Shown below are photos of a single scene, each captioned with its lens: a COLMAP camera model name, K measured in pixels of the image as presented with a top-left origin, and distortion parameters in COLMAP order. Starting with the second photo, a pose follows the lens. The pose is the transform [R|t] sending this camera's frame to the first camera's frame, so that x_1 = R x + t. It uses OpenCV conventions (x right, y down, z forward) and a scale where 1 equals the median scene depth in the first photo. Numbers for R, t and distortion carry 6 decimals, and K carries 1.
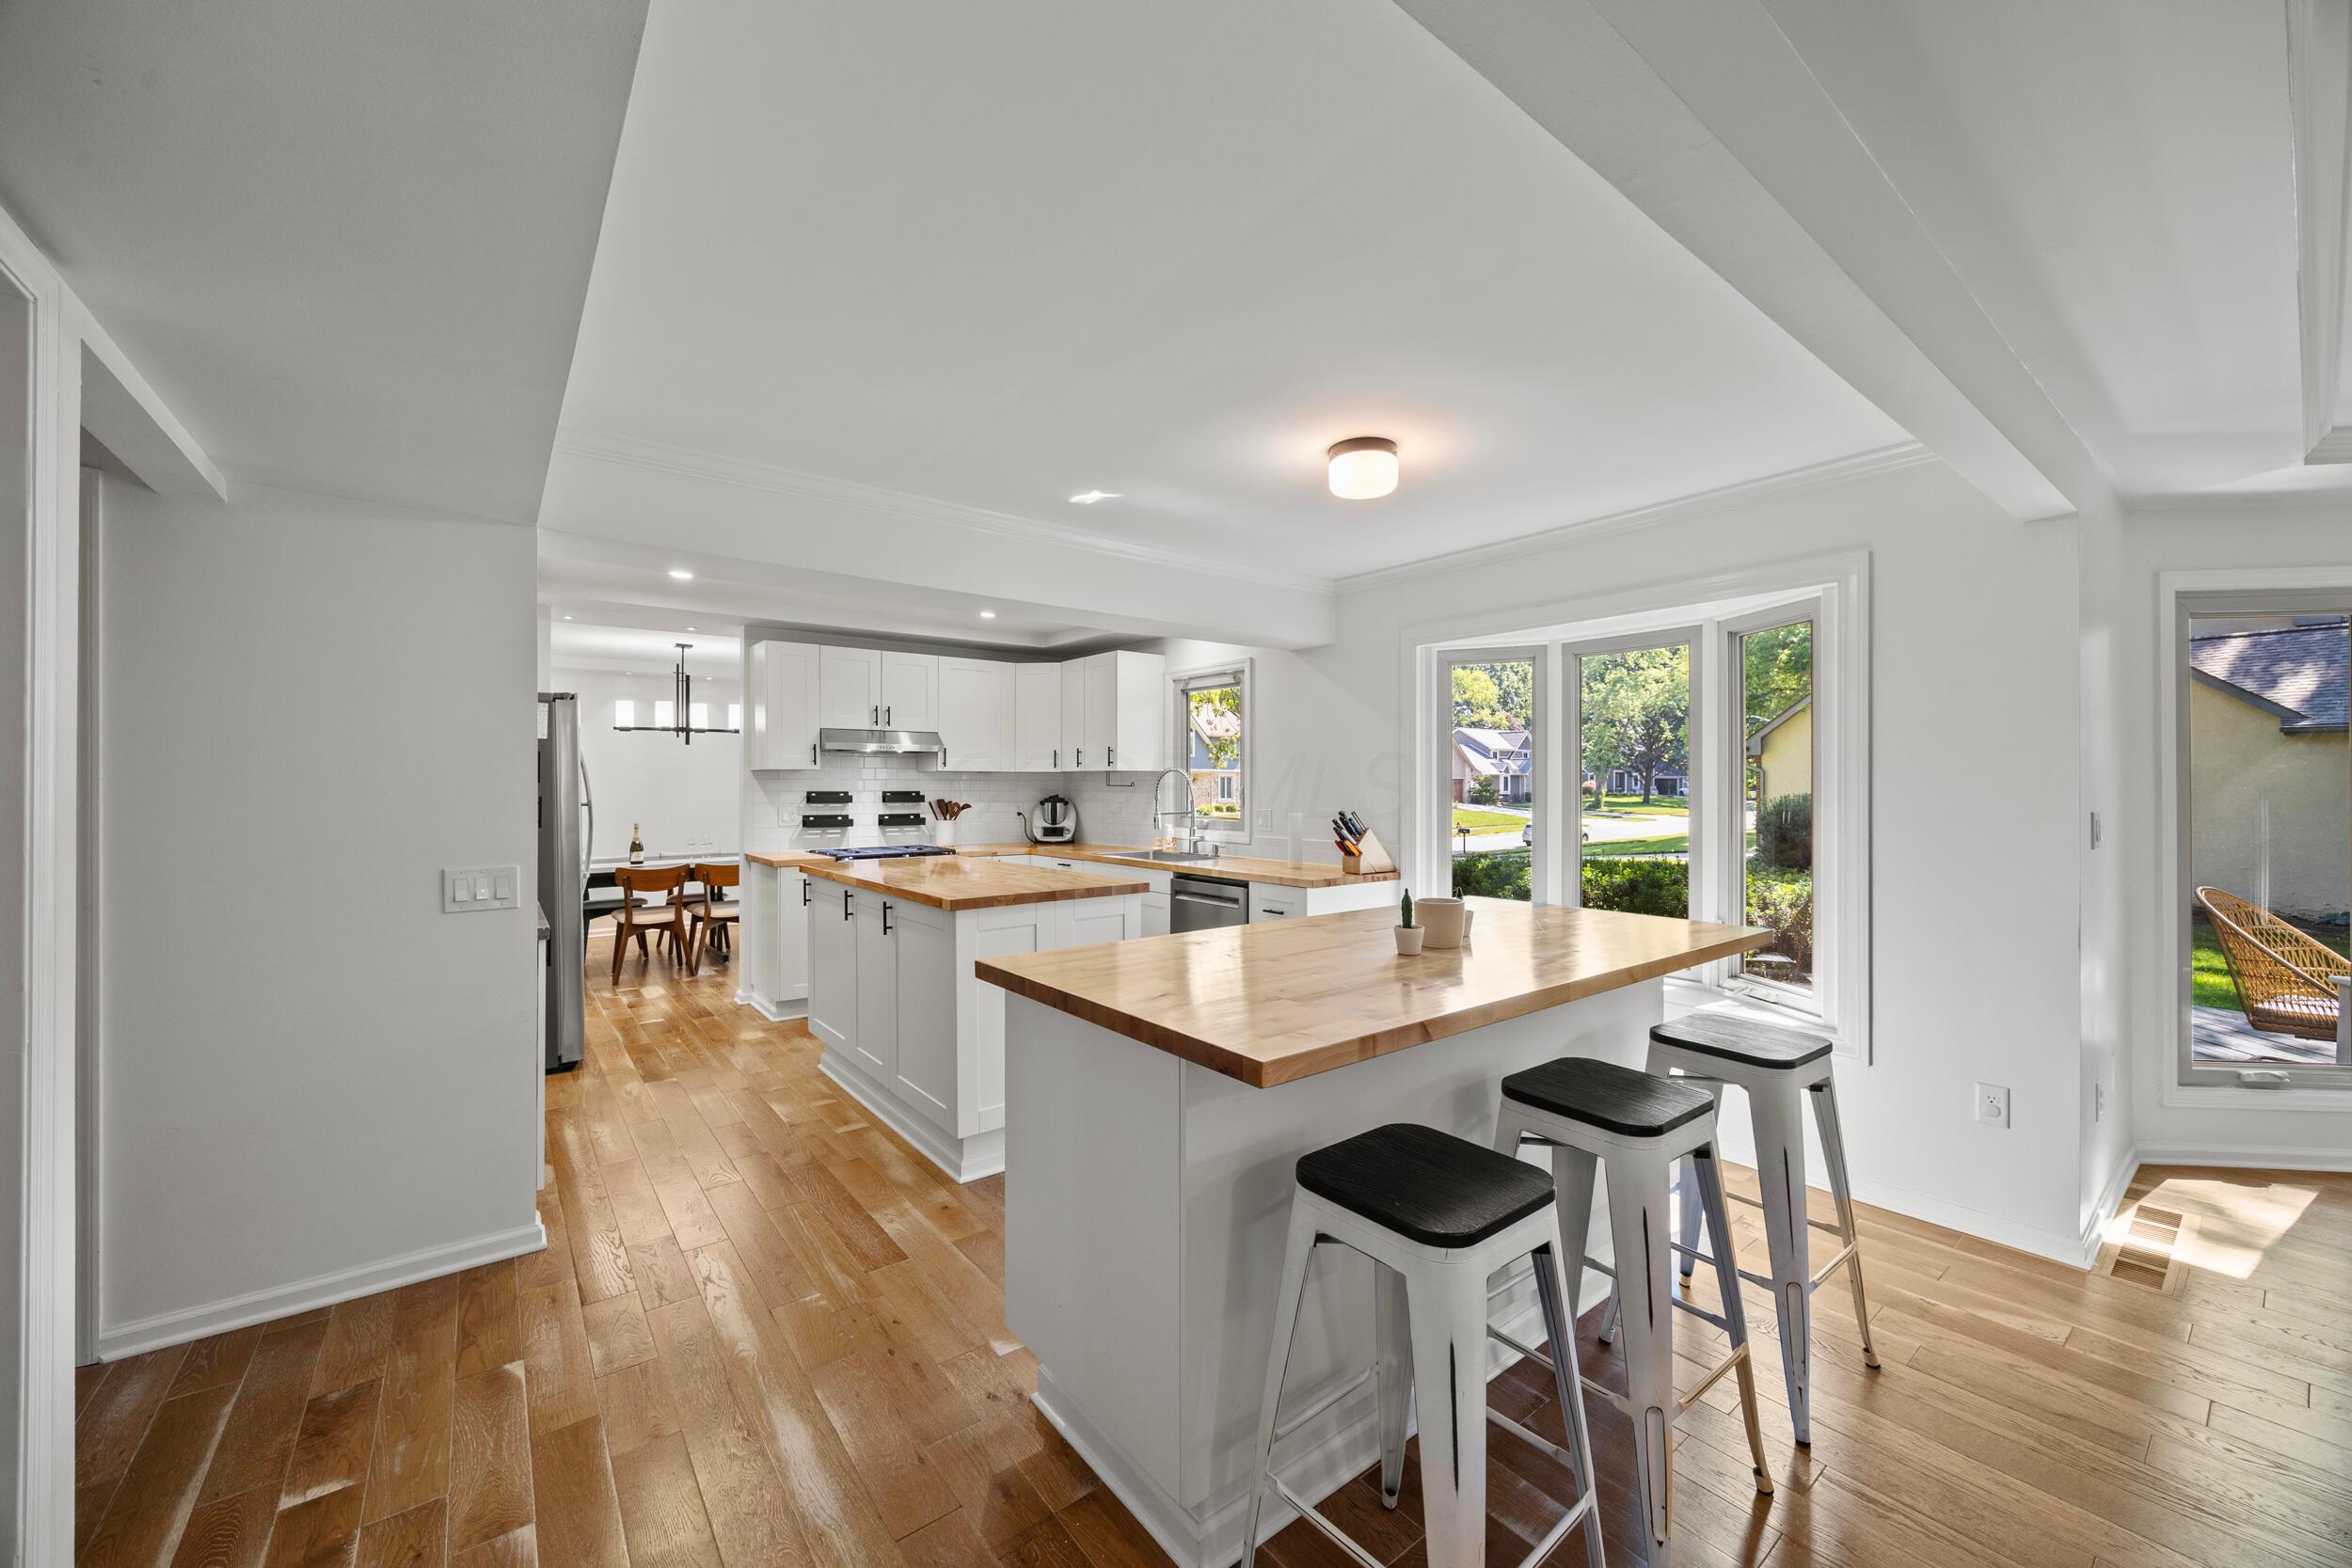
lens RADIAL K [[894.6, 0, 1176.0], [0, 894.6, 784.0], [0, 0, 1]] dist [-0.001436, -0.000031]
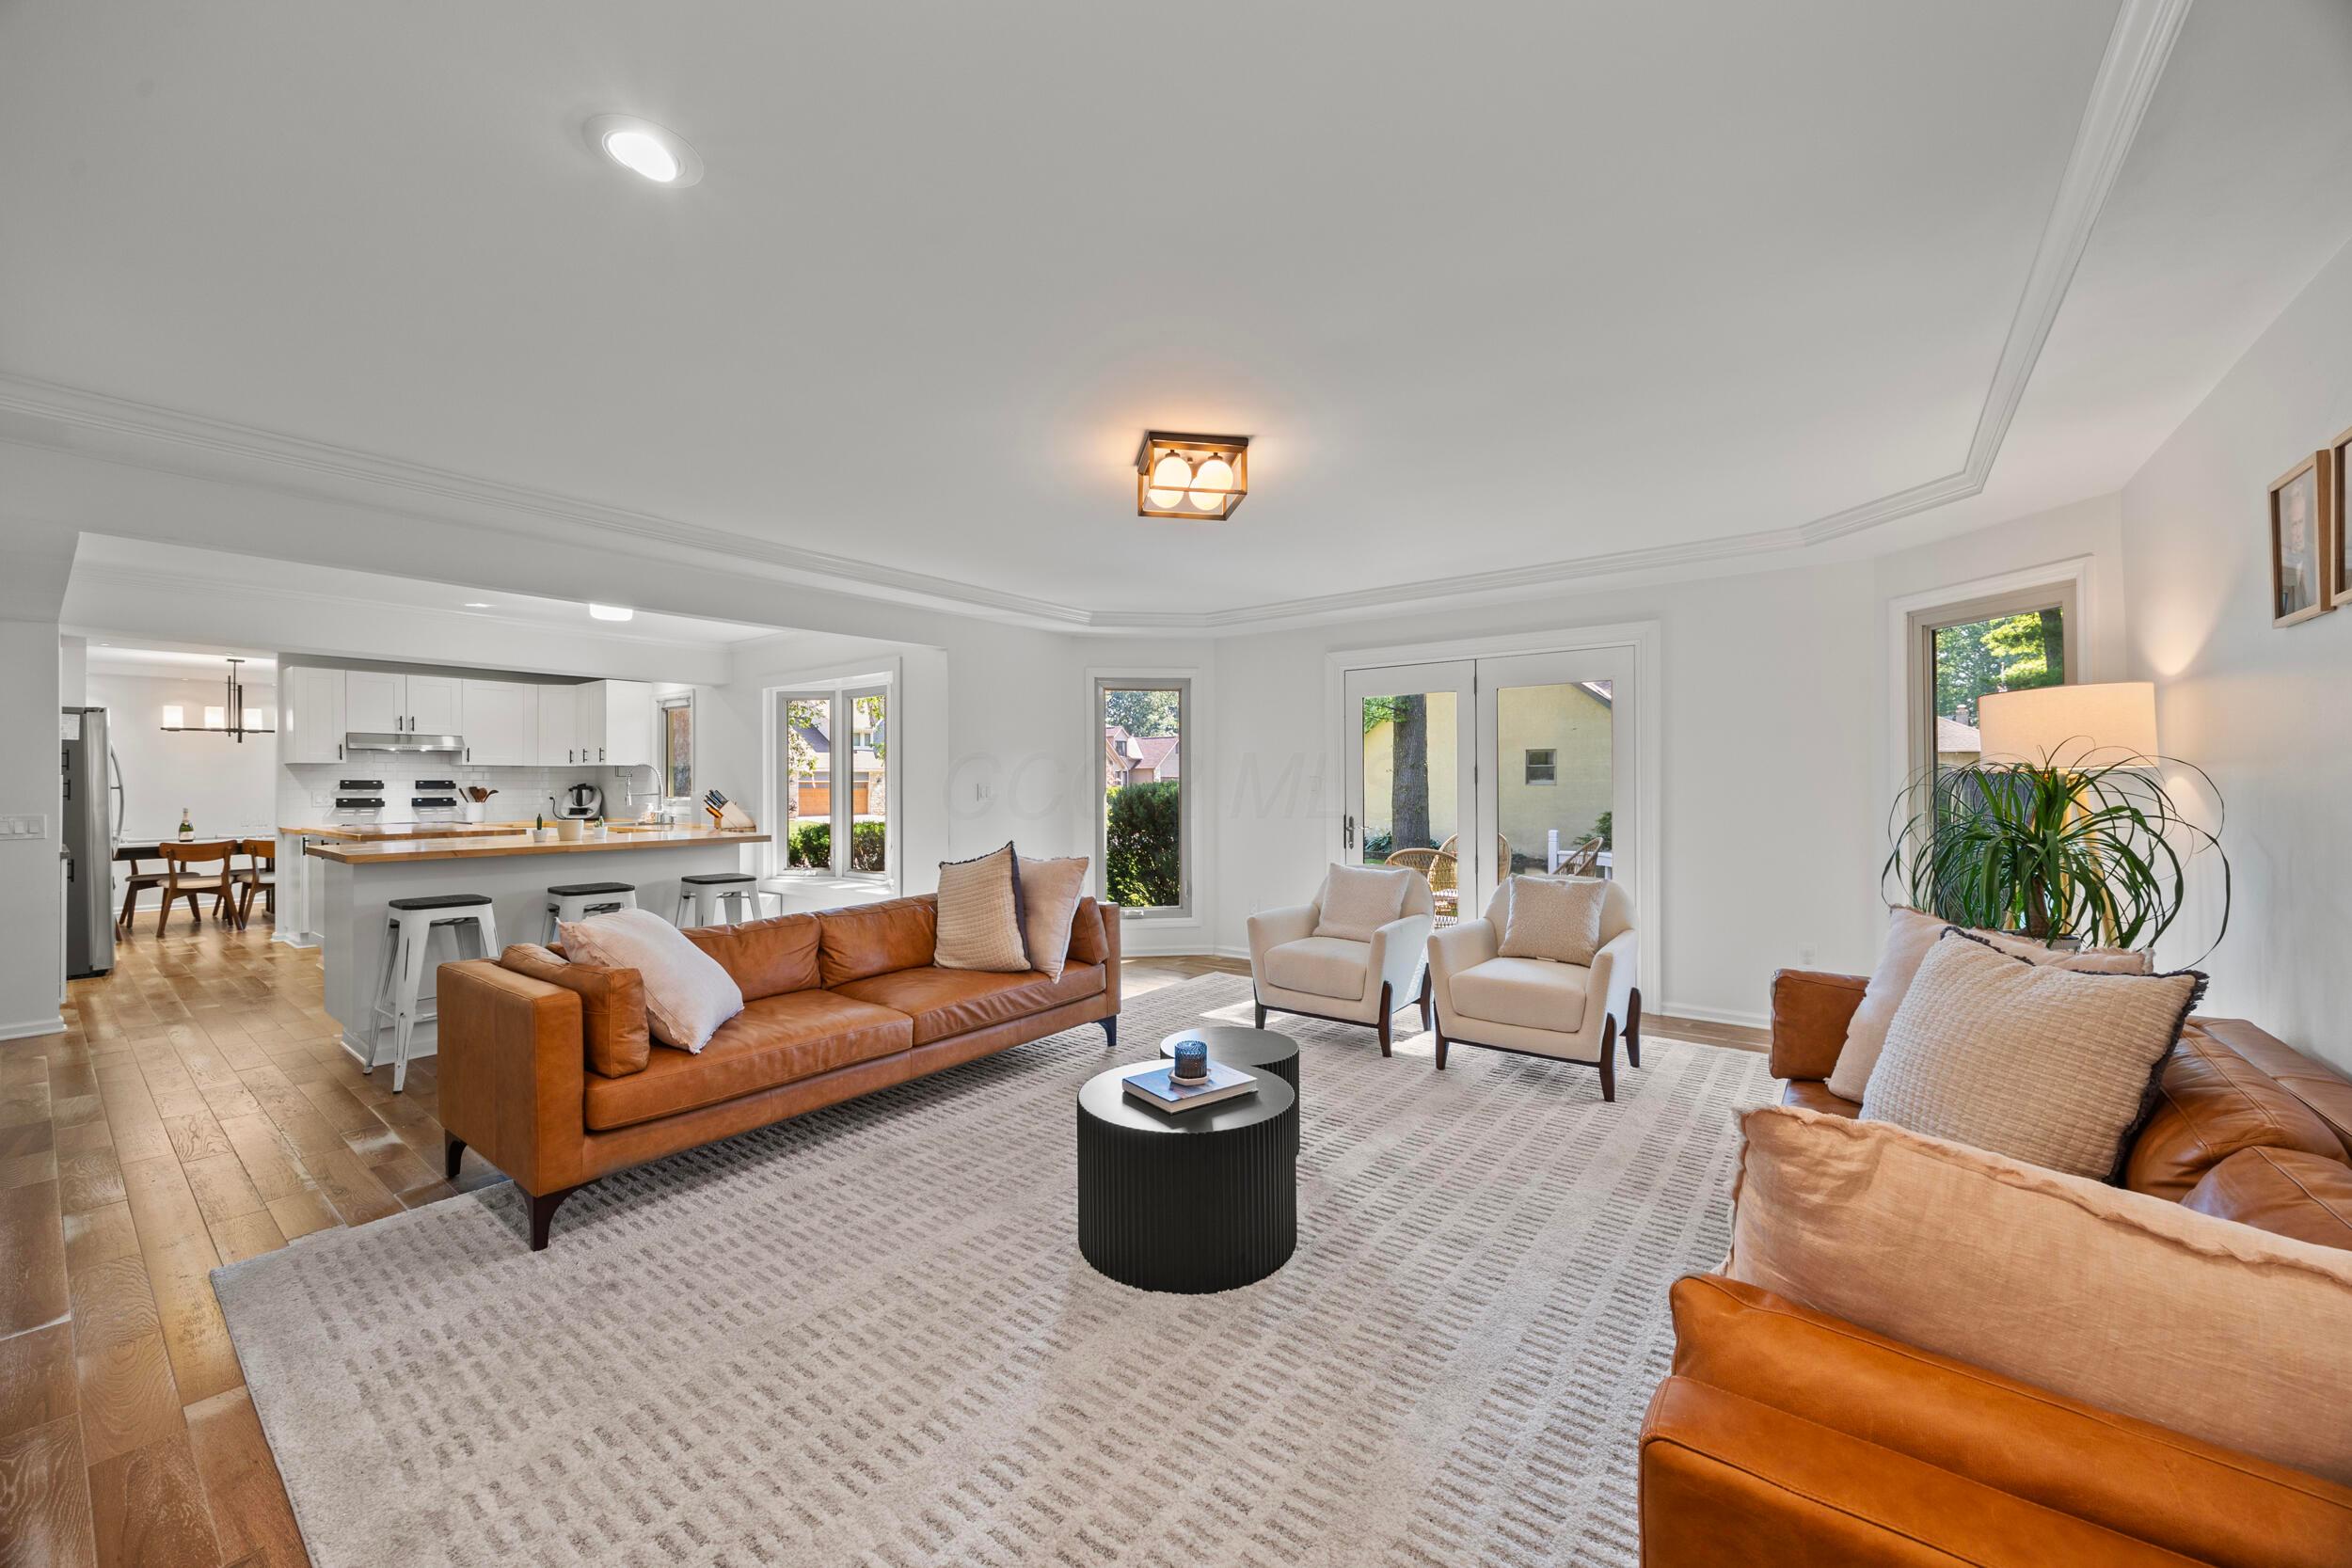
lens RADIAL K [[892.4, 0, 1176.0], [0, 892.4, 784.0], [0, 0, 1]] dist [0.001339, 0.000104]
pose [[0.968047, -0.002084, 0.250762, 0.418112], [0.001931, 0.999998, 0.000854, 0.014328], [-0.250763, -0.000342, 0.968048, -0.540430]]
